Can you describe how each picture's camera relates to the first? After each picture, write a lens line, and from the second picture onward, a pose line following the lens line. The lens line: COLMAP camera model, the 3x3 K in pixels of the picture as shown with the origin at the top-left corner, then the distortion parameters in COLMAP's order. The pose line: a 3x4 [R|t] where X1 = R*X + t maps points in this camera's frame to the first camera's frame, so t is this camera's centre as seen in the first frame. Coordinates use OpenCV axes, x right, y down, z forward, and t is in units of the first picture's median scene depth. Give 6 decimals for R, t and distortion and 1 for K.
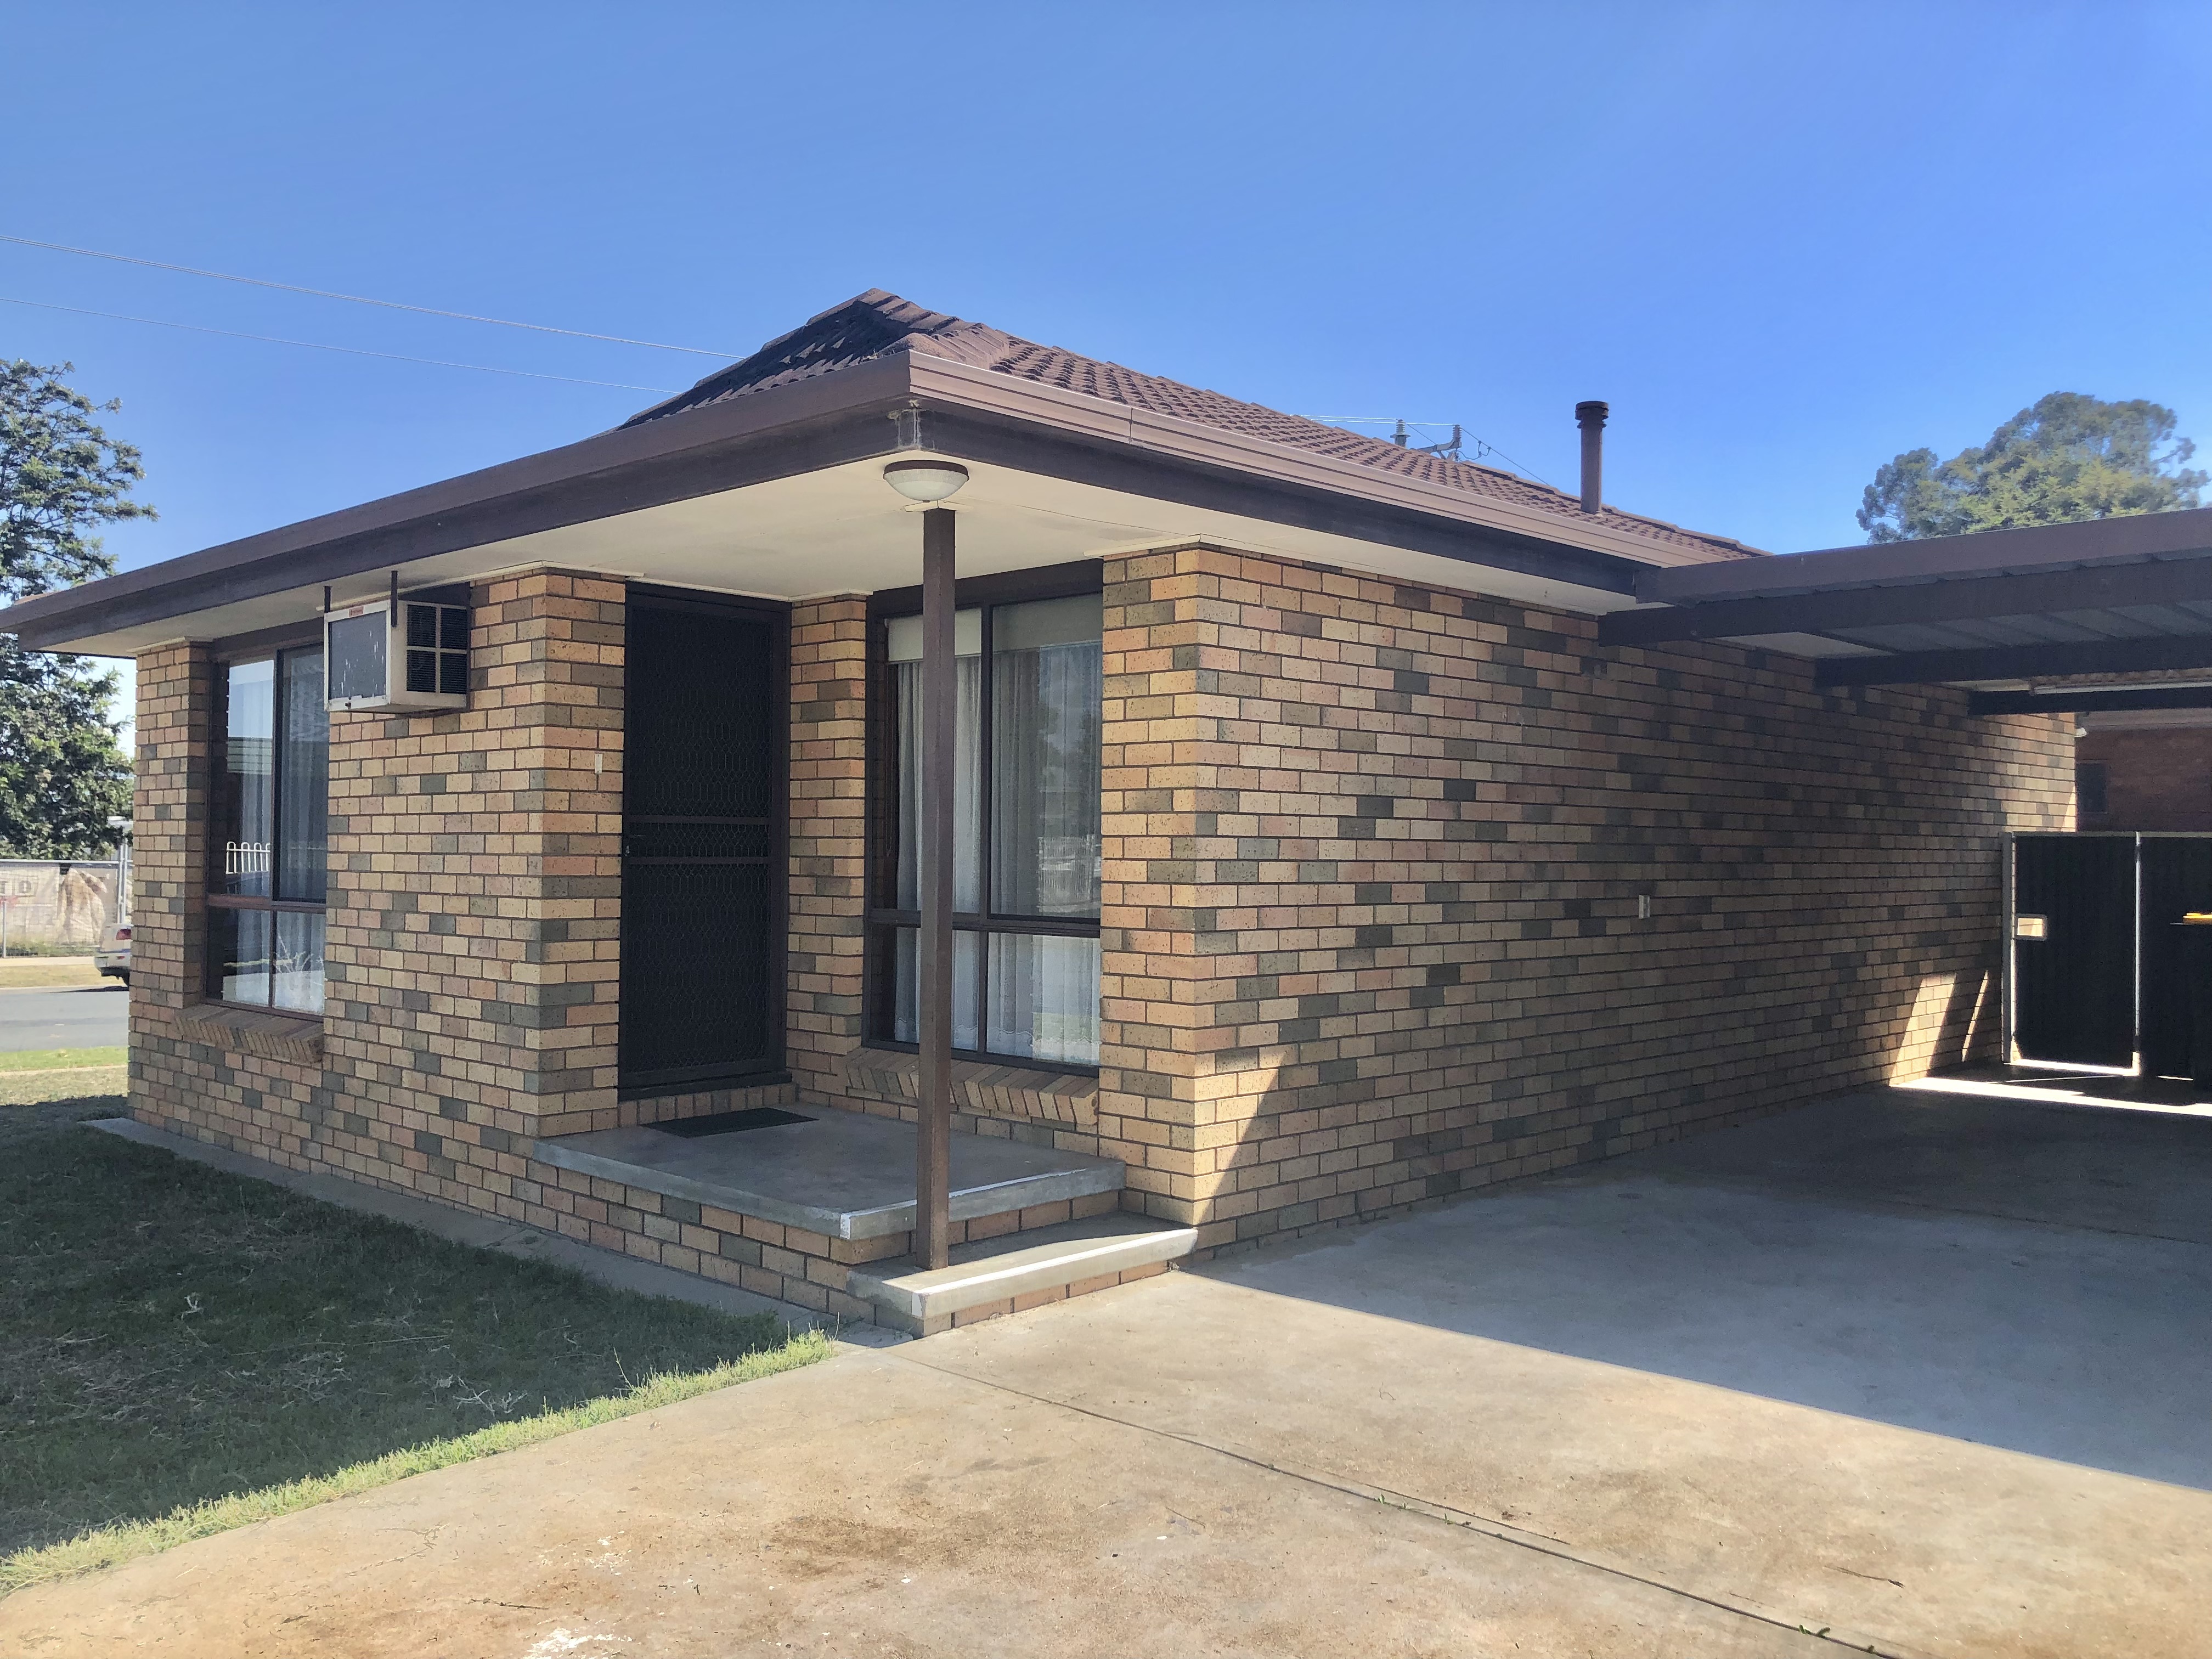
lens RADIAL K [[1813.3, 0, 1183.1], [0, 1813.3, 790.1], [0, 0, 1]] dist [0.104194, -0.268880]
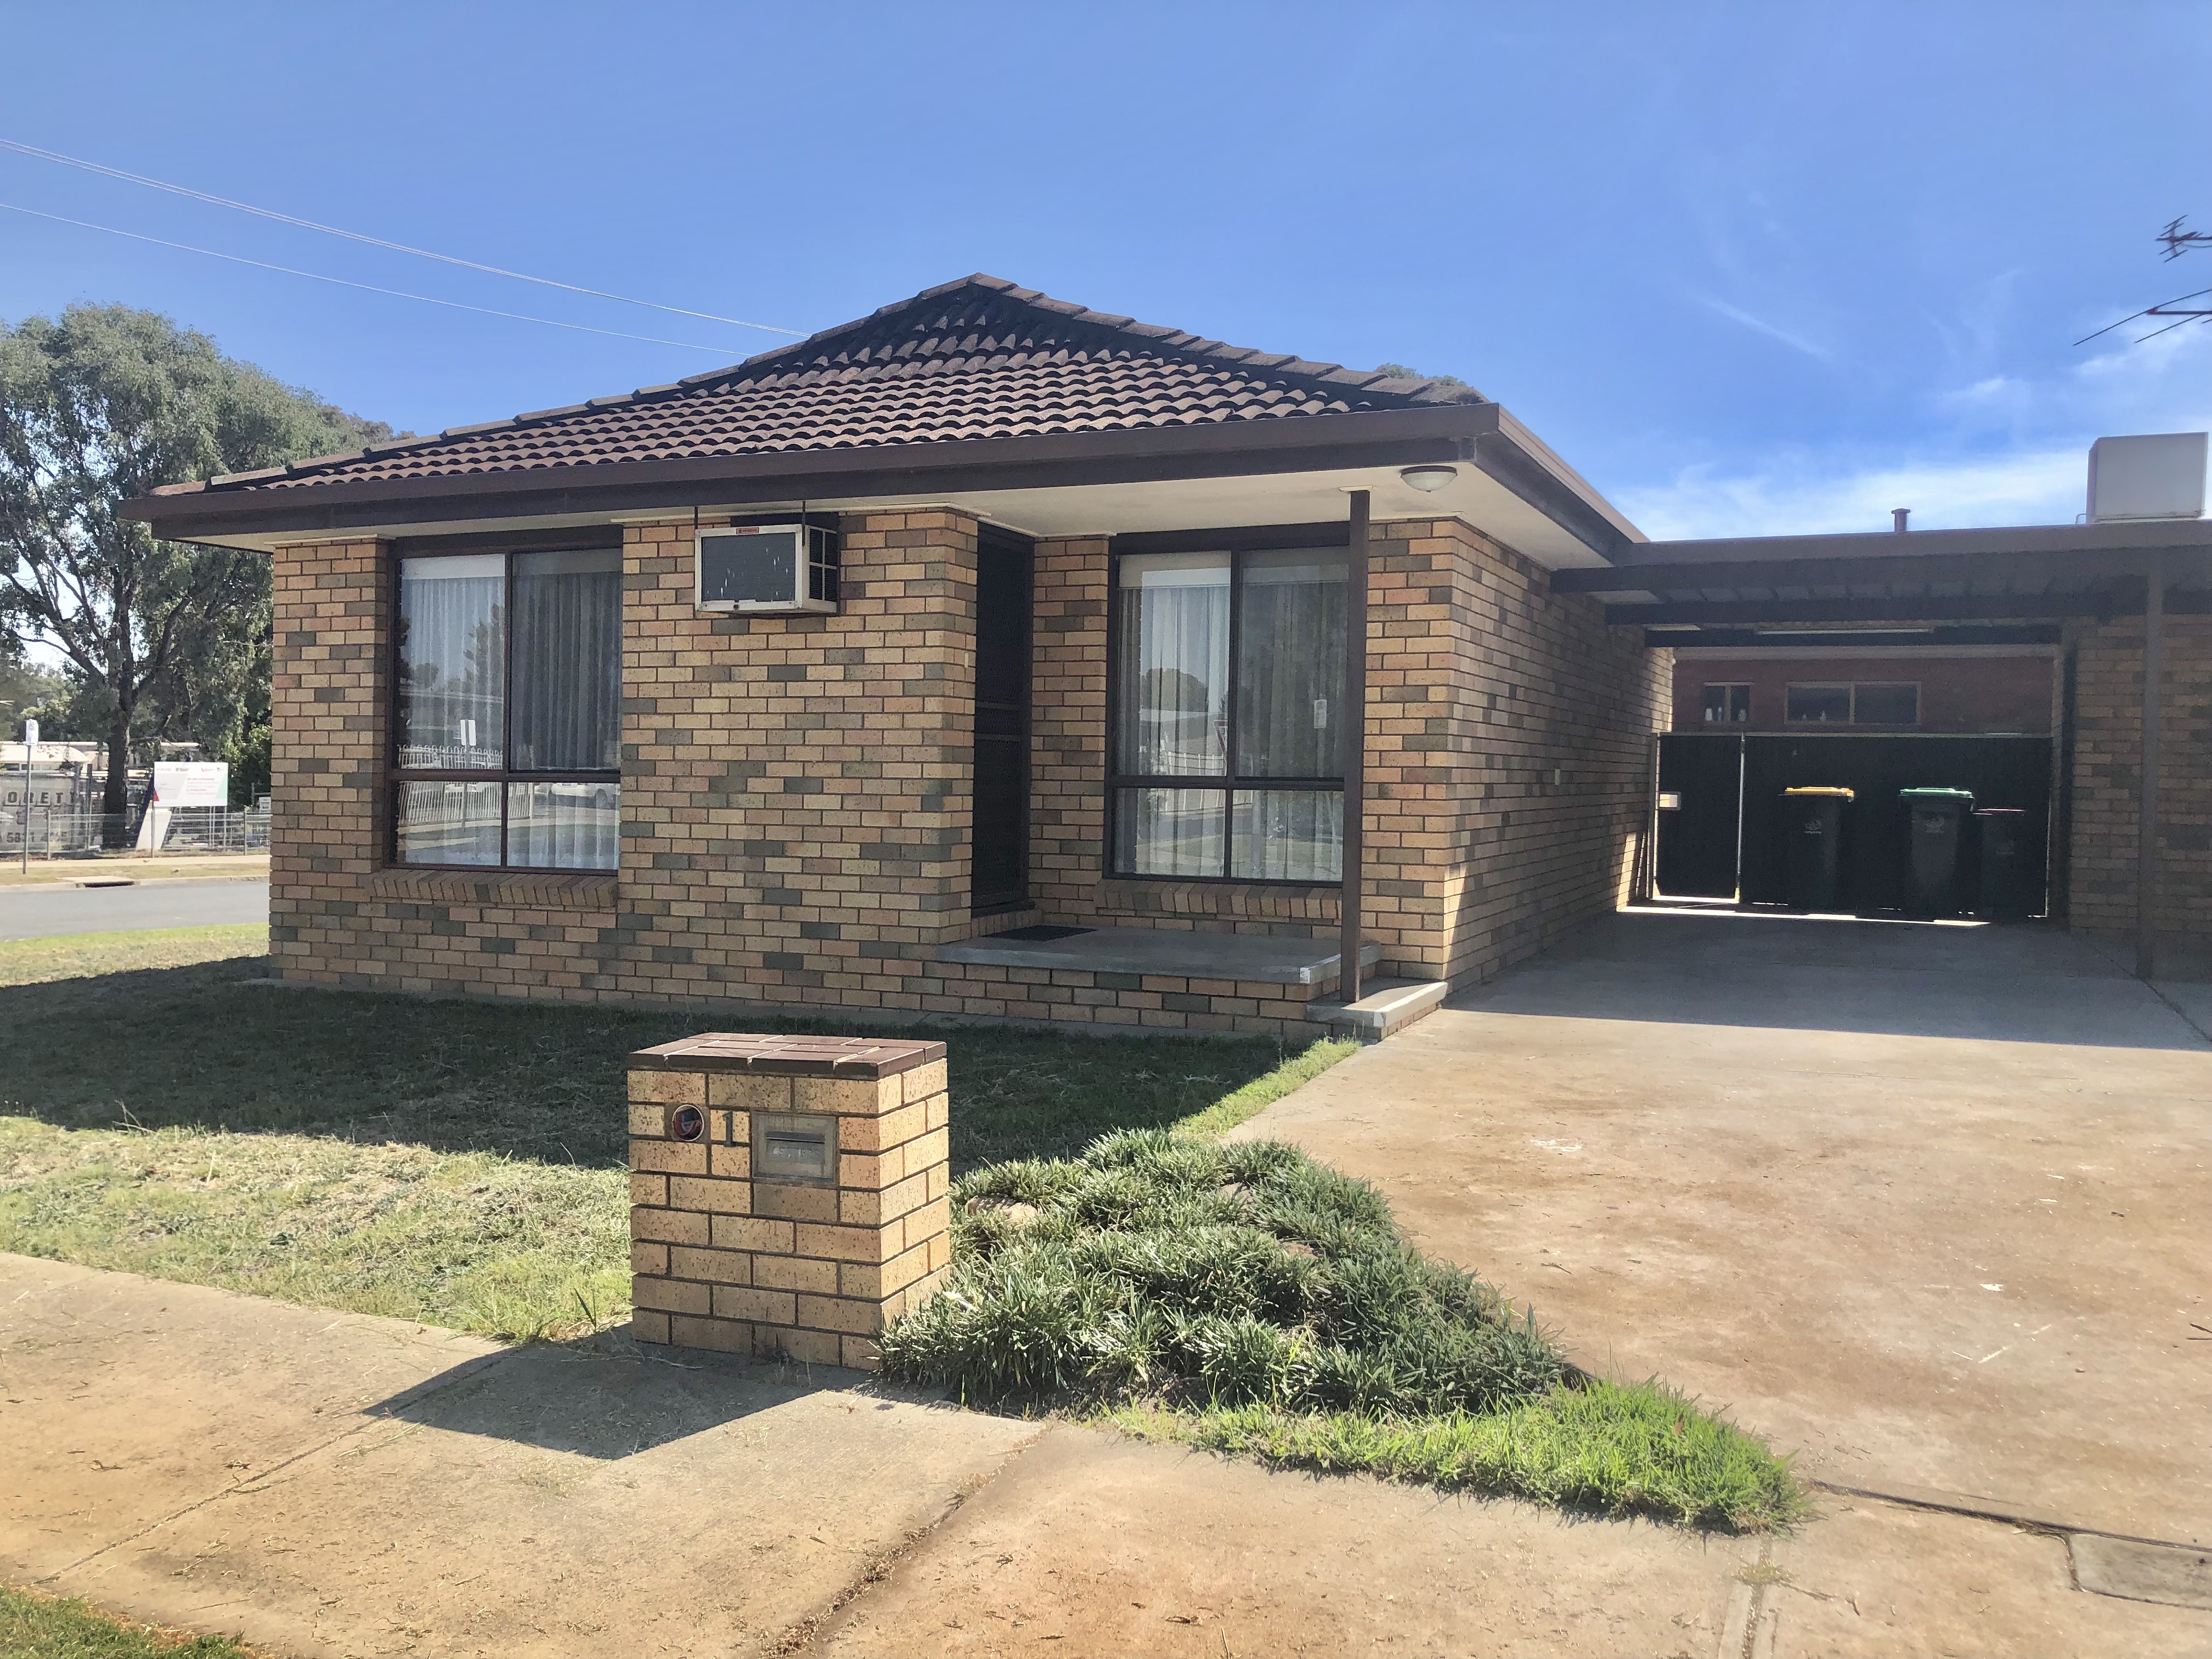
lens RADIAL K [[1839.6, 0, 1106.0], [0, 1839.6, 829.5], [0, 0, 1]] dist [0.074670, -0.004196]
pose [[0.936722, -0.009438, 0.349946, -0.685323], [-0.013019, 0.998006, 0.061765, 0.023590], [-0.349831, -0.062413, 0.934731, -0.269103]]
